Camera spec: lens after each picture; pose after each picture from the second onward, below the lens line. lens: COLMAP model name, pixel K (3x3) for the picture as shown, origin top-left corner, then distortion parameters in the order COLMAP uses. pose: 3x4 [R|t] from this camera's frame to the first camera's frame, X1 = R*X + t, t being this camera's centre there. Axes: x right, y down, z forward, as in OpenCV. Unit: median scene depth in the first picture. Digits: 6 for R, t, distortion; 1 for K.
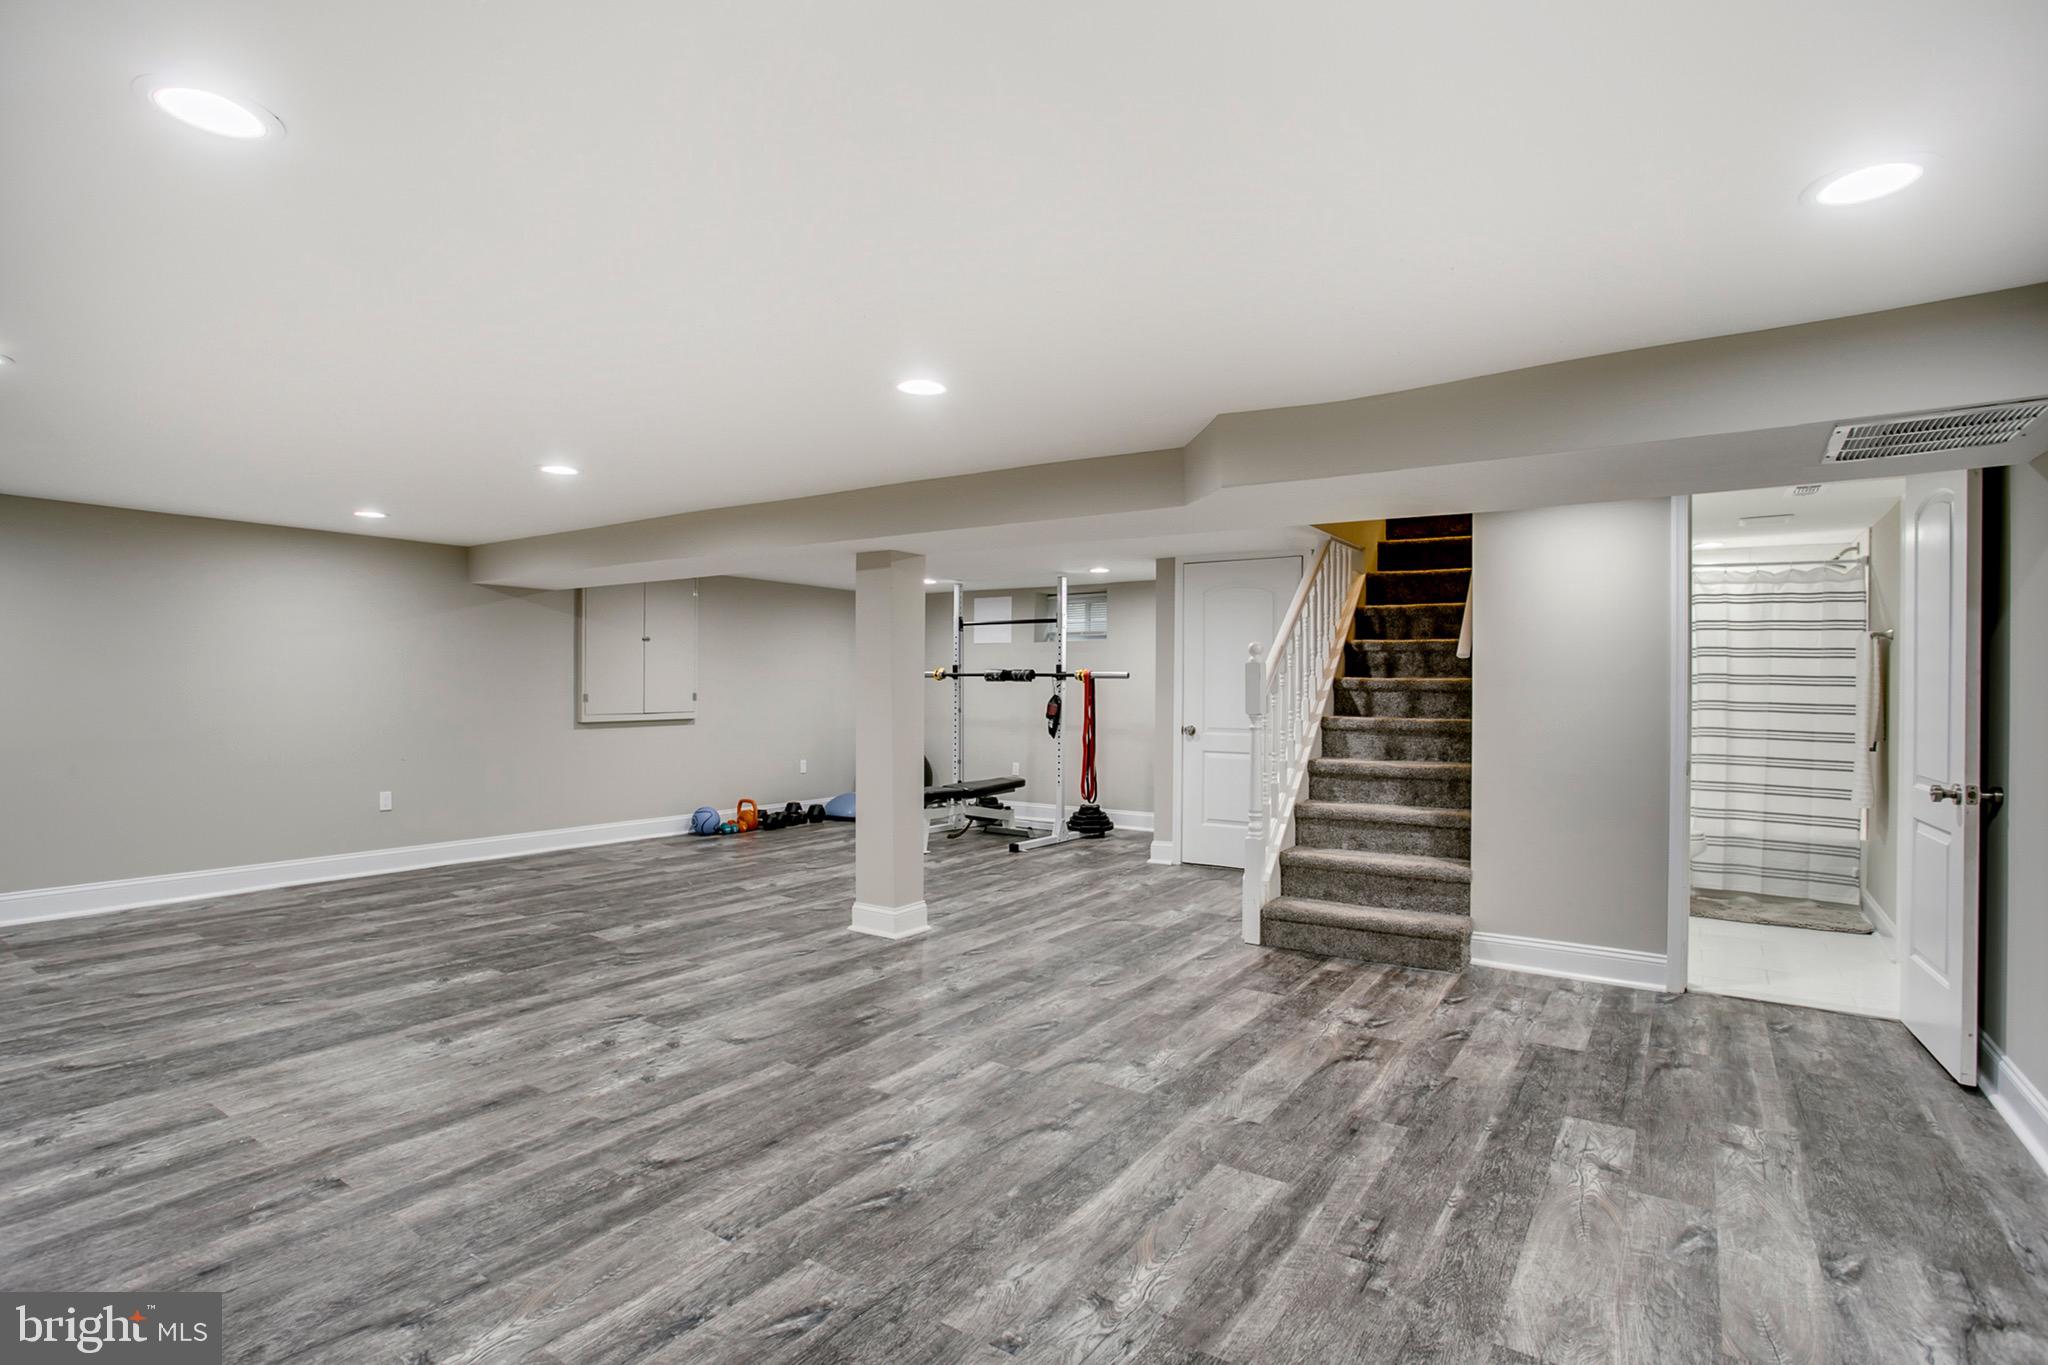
lens RADIAL K [[996.7, 0, 993.2], [0, 996.7, 681.7], [0, 0, 1]] dist [-0.058555, 0.018750]
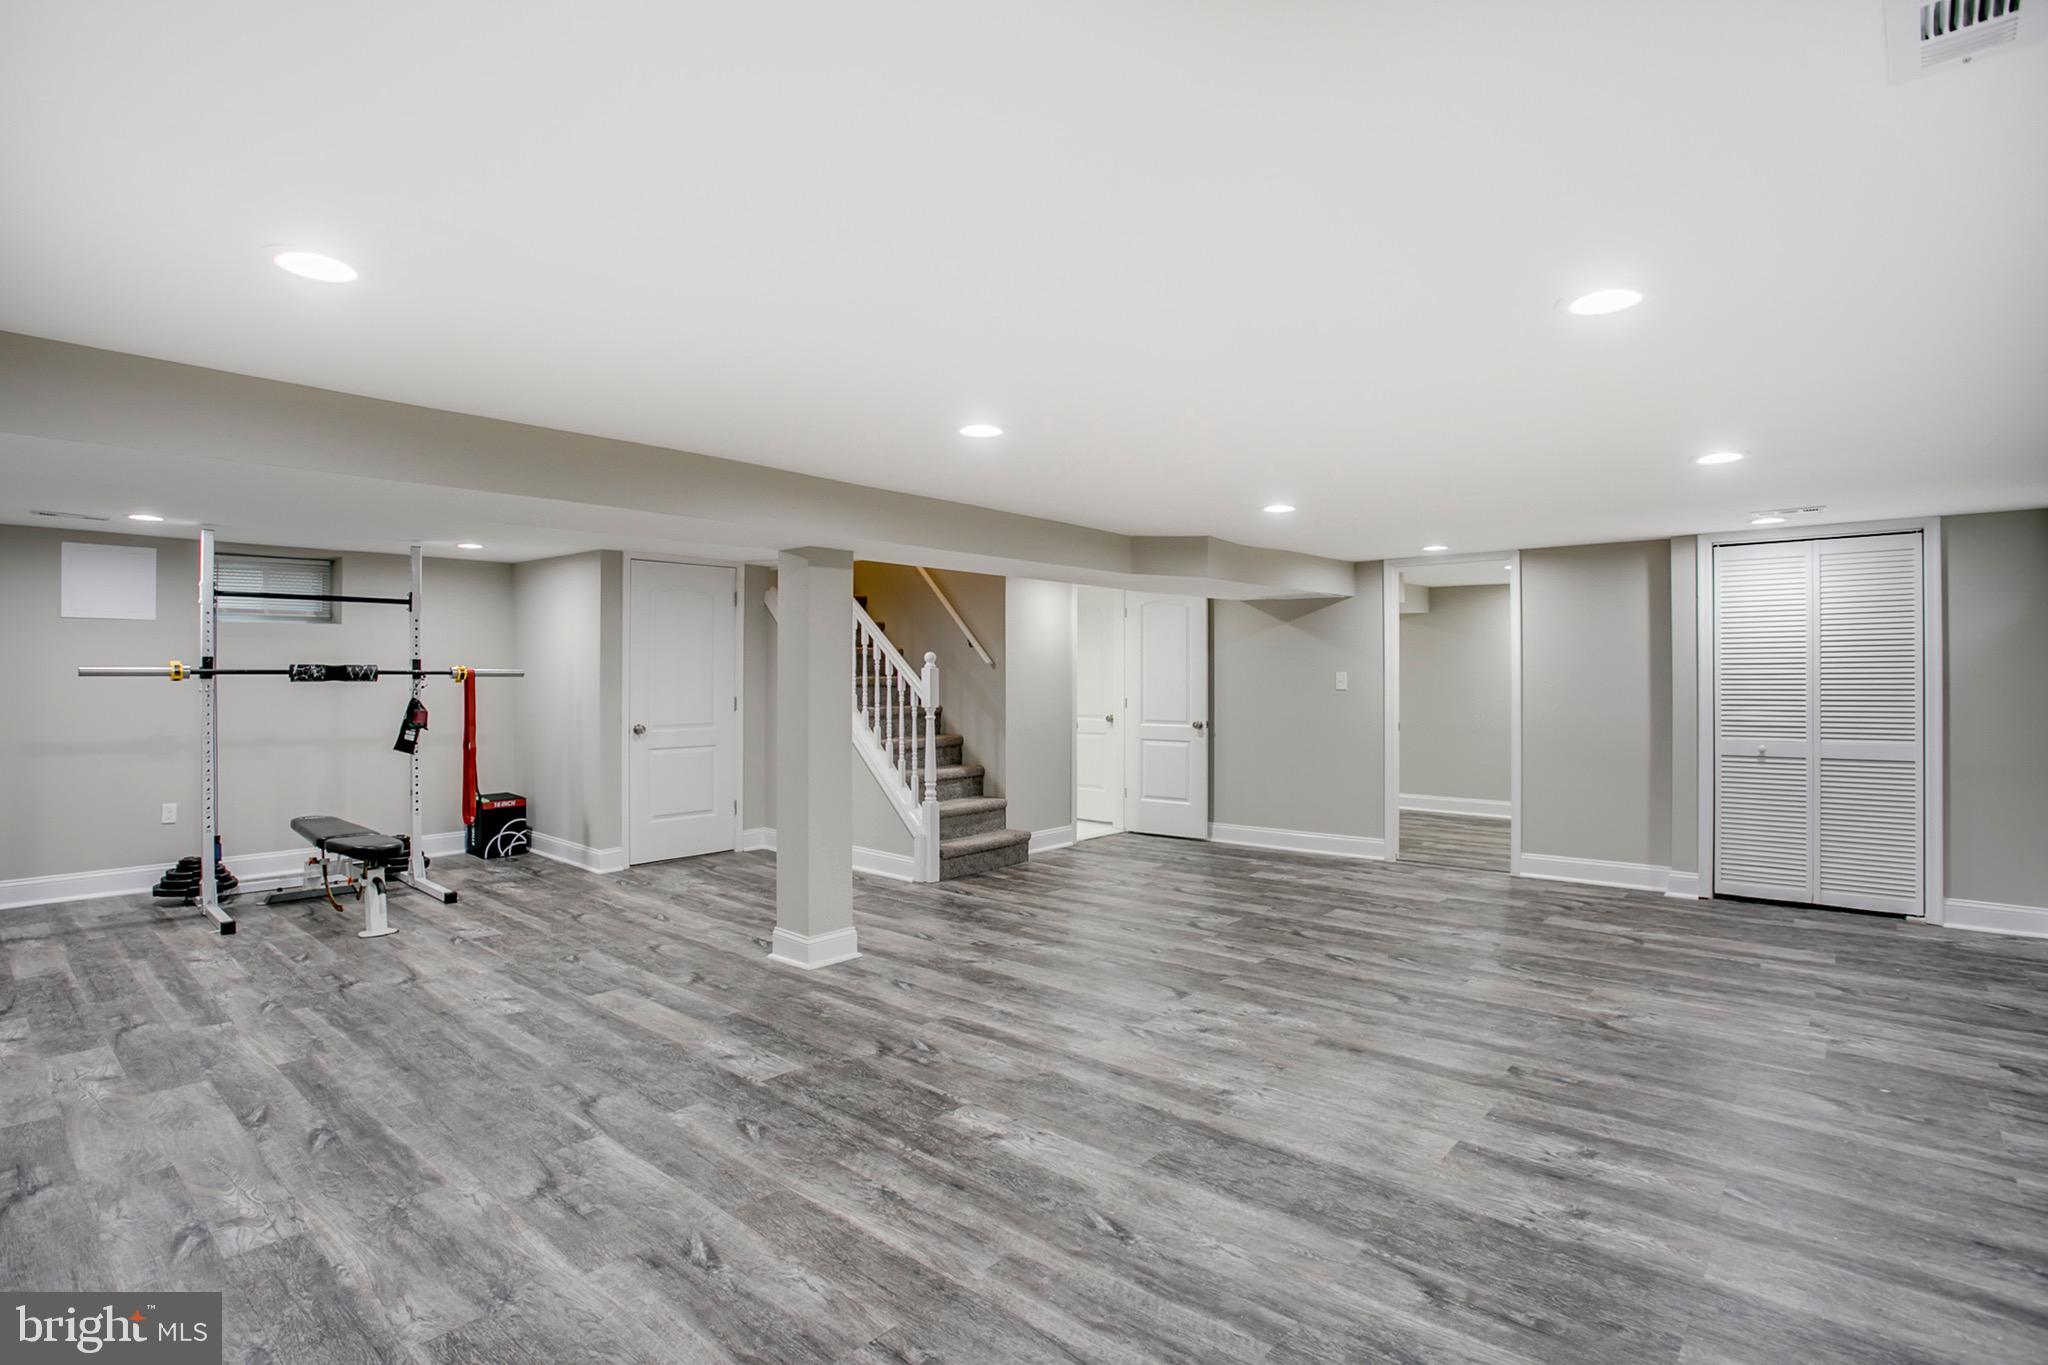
lens RADIAL K [[996.7, 0, 993.2], [0, 996.7, 681.7], [0, 0, 1]] dist [-0.058555, 0.018750]
pose [[0.129235, -0.018490, 0.991442, -1.469807], [-0.006052, 0.999793, 0.019435, -0.039736], [-0.991596, -0.008512, 0.129096, 1.067158]]
